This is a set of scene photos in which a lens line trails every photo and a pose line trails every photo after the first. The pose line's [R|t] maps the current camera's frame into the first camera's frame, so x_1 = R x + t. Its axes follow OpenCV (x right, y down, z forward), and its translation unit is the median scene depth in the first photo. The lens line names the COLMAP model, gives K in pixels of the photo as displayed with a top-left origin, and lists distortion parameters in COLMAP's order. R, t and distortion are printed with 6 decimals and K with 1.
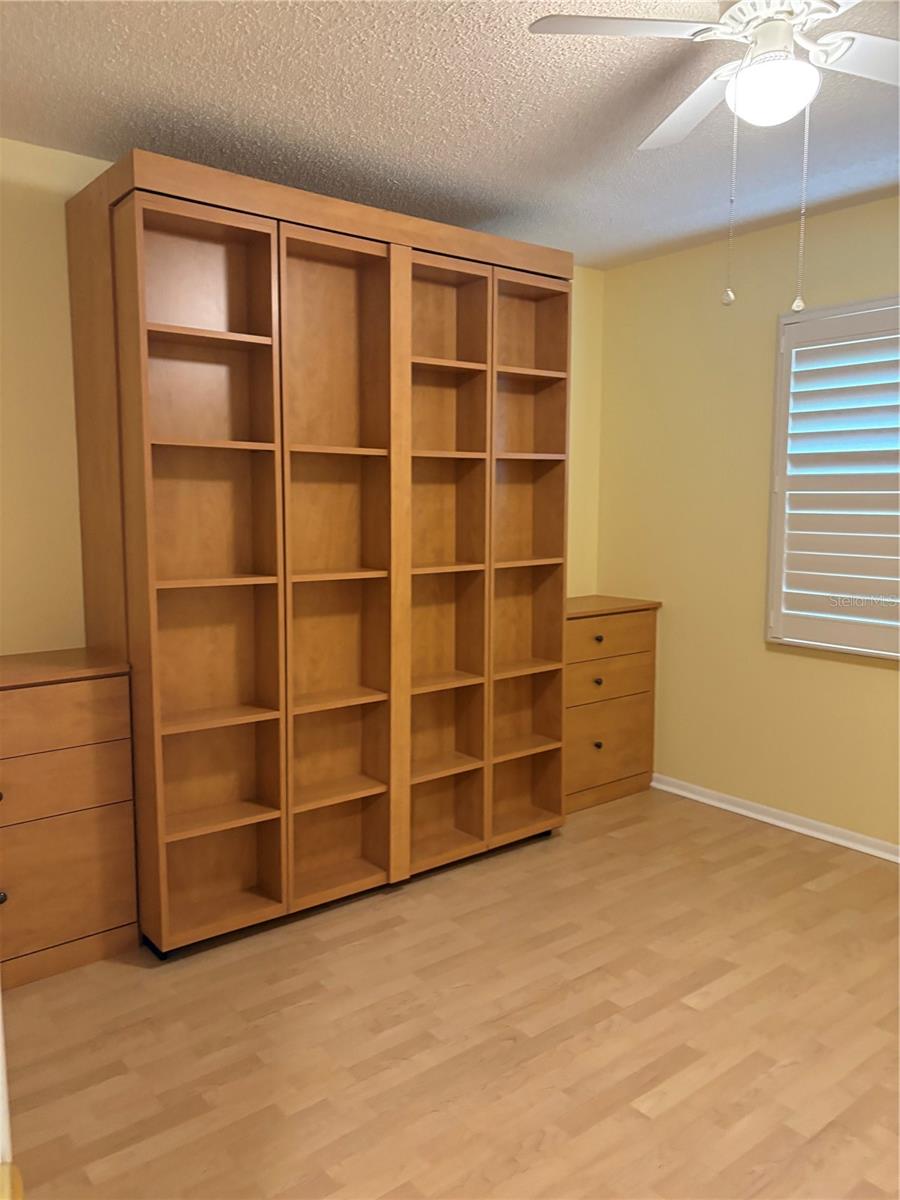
lens RADIAL K [[900.7, 0, 448.5], [0, 900.7, 590.4], [0, 0, 1]] dist [0.062667, -0.069141]
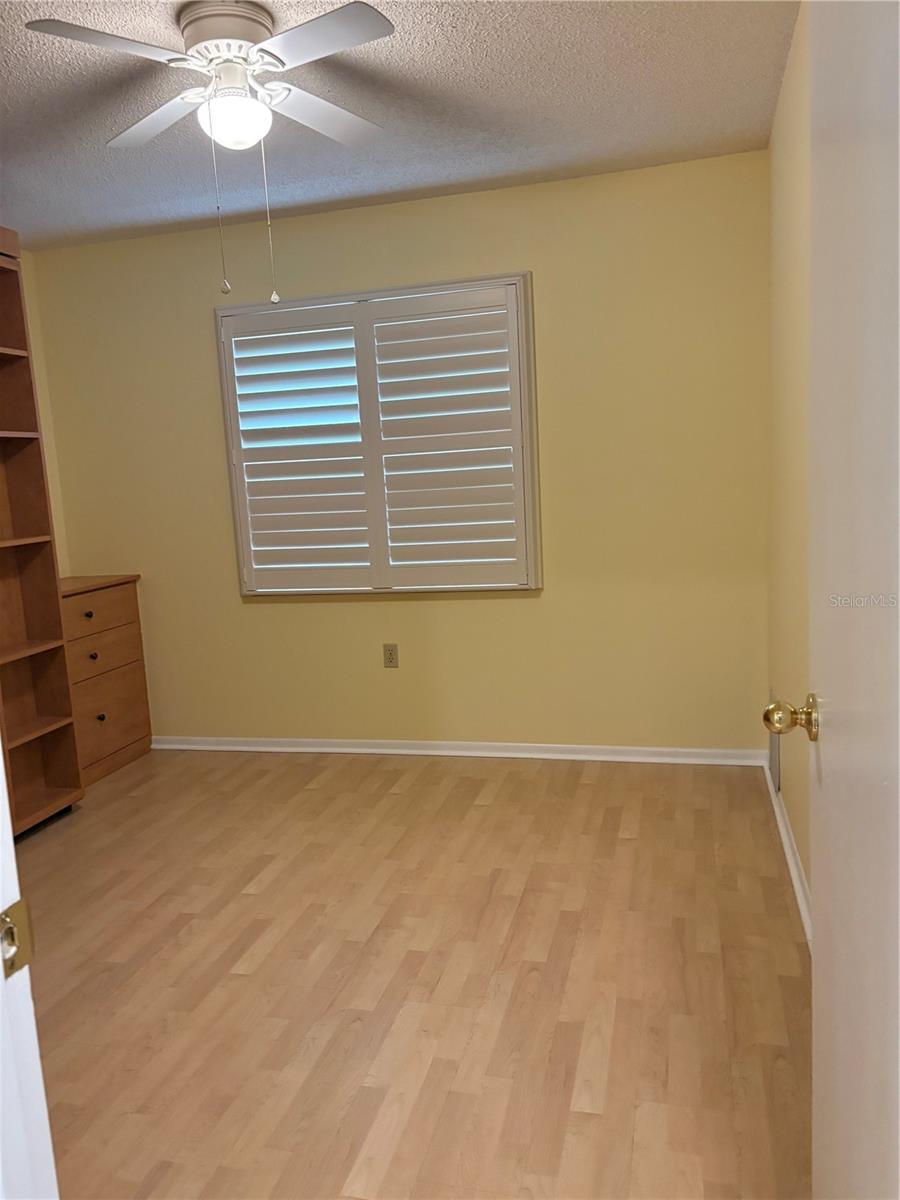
lens RADIAL K [[880.8, 0, 450.0], [0, 880.8, 600.0], [0, 0, 1]] dist [0.002222, -0.028693]
pose [[0.800359, -0.130400, 0.585168, -0.101128], [0.116568, 0.991279, 0.061465, 0.027207], [-0.588079, 0.019018, 0.808580, -0.056895]]
